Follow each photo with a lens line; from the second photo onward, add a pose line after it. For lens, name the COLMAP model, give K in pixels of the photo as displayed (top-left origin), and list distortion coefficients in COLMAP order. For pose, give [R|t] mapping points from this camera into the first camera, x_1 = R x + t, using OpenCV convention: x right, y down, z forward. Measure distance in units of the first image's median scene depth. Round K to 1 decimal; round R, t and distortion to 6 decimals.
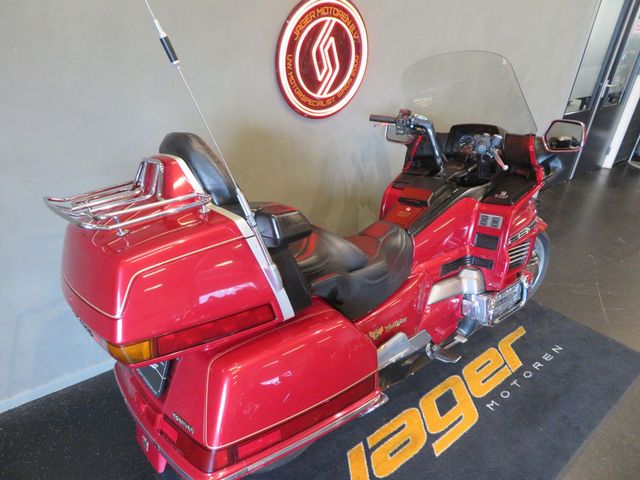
lens RADIAL K [[459.6, 0, 318.0], [0, 459.6, 238.8], [0, 0, 1]] dist [-0.002694, 0.004448]
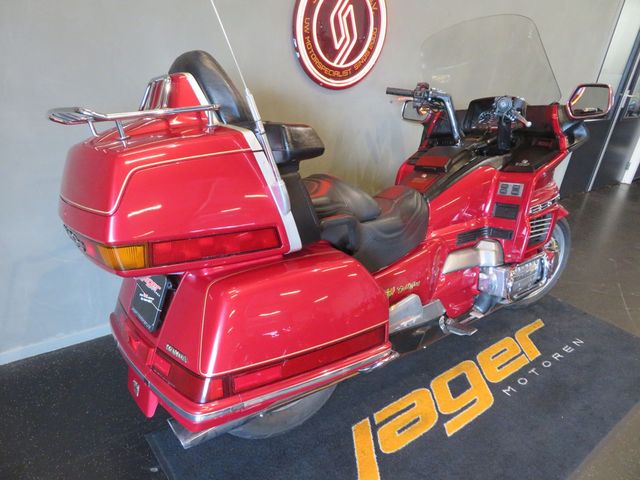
lens RADIAL K [[459.6, 0, 318.0], [0, 459.6, 238.8], [0, 0, 1]] dist [-0.002694, 0.004448]
pose [[0.998990, 0.037980, -0.024019, 0.002614], [-0.039317, 0.997548, -0.057902, 0.133101], [0.021761, 0.058788, 0.998033, 0.044413]]
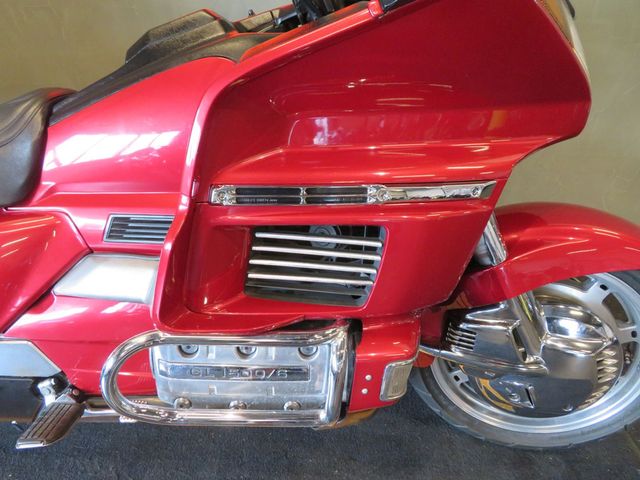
lens RADIAL K [[459.6, 0, 318.0], [0, 459.6, 238.8], [0, 0, 1]] dist [-0.002694, 0.004448]
pose [[0.777817, 0.298750, -0.552946, 0.627953], [-0.280010, 0.952382, 0.120676, -0.020231], [0.562668, 0.060966, 0.824432, 0.769755]]
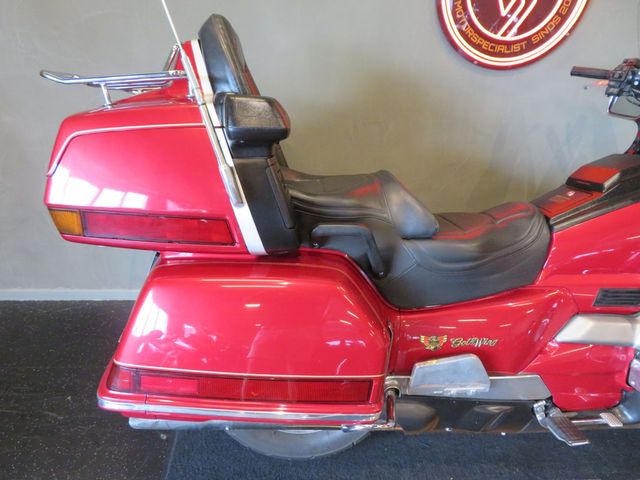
lens RADIAL K [[459.6, 0, 318.0], [0, 459.6, 238.8], [0, 0, 1]] dist [-0.002694, 0.004448]
pose [[0.803004, 0.228896, -0.550265, 0.285780], [-0.249166, 0.967678, 0.038920, 0.062366], [0.541388, 0.105855, 0.834082, 0.272001]]
